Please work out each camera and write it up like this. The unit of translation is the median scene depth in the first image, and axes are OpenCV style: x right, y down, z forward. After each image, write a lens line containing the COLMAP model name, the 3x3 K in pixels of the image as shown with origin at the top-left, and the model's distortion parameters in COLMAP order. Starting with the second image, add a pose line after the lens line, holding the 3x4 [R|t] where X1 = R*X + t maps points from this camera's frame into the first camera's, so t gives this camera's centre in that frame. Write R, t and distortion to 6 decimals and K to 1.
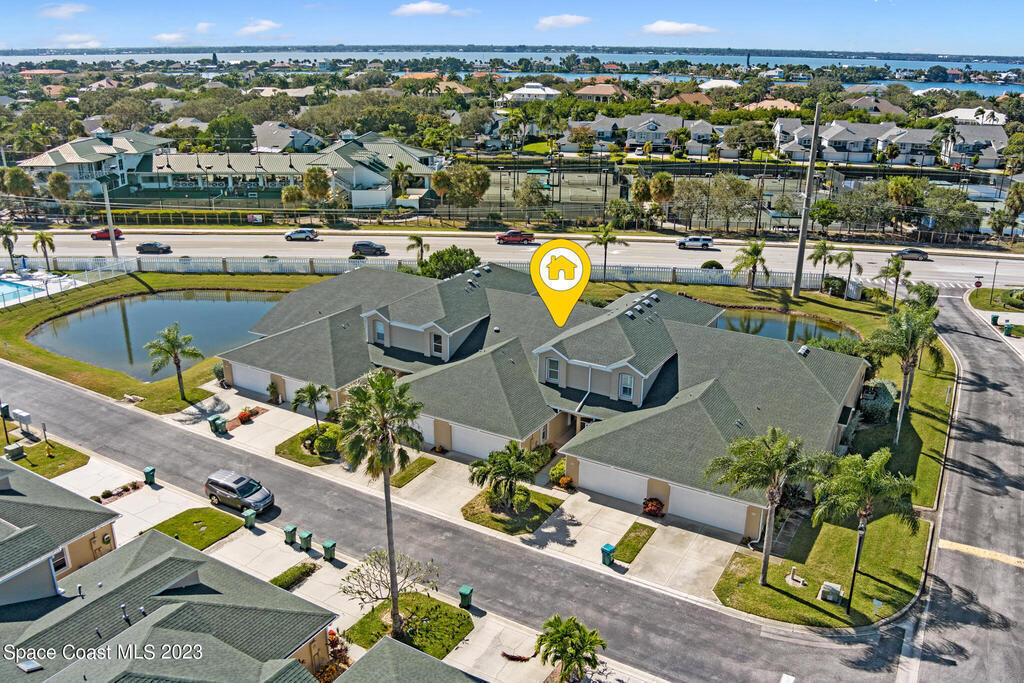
lens RADIAL K [[823.6, 0, 513.2], [0, 823.6, 338.4], [0, 0, 1]] dist [-0.064068, -0.008086]
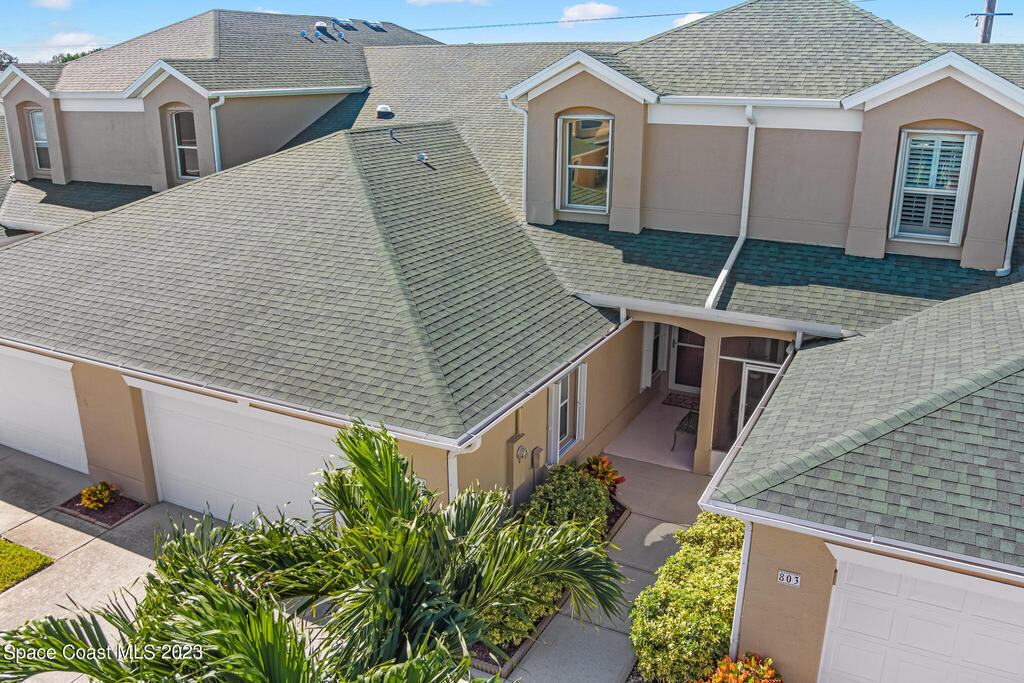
lens RADIAL K [[823.6, 0, 522.0], [0, 823.6, 341.7], [0, 0, 1]] dist [-0.064068, -0.008086]
pose [[0.997544, -0.022626, 0.066293, 0.011038], [0.024389, 0.999367, -0.025905, 0.095438], [-0.065665, 0.027459, 0.997464, 0.731586]]
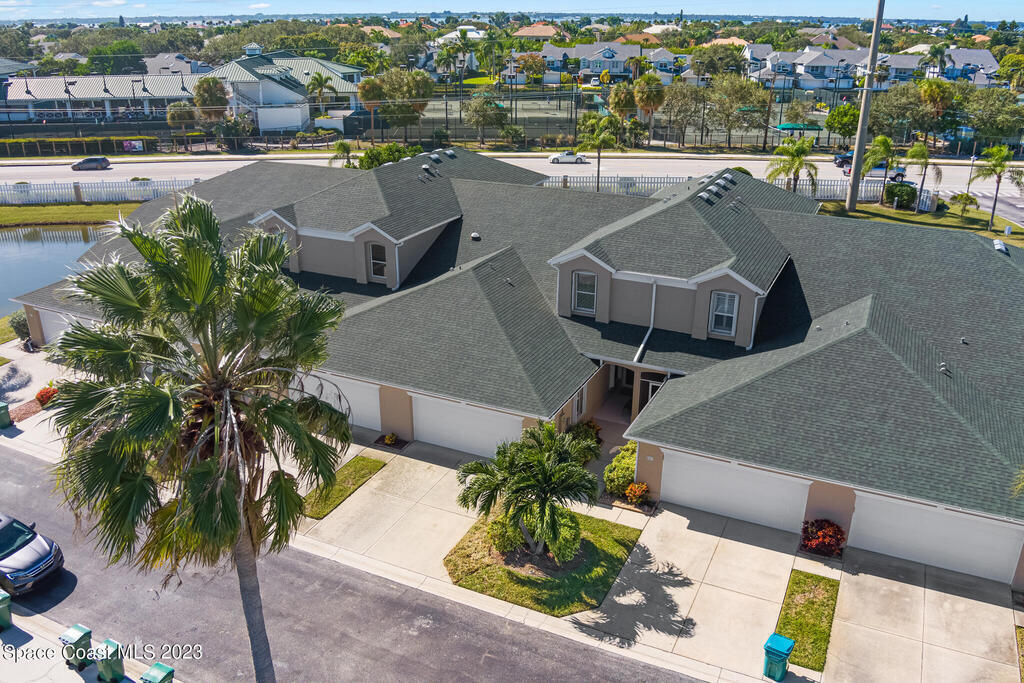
lens RADIAL K [[823.6, 0, 512.5], [0, 823.6, 346.0], [0, 0, 1]] dist [-0.064068, -0.008086]
pose [[0.996336, -0.036449, 0.077364, -0.046211], [0.033059, 0.998455, 0.044659, 0.046932], [-0.078872, -0.041938, 0.996002, 0.418762]]
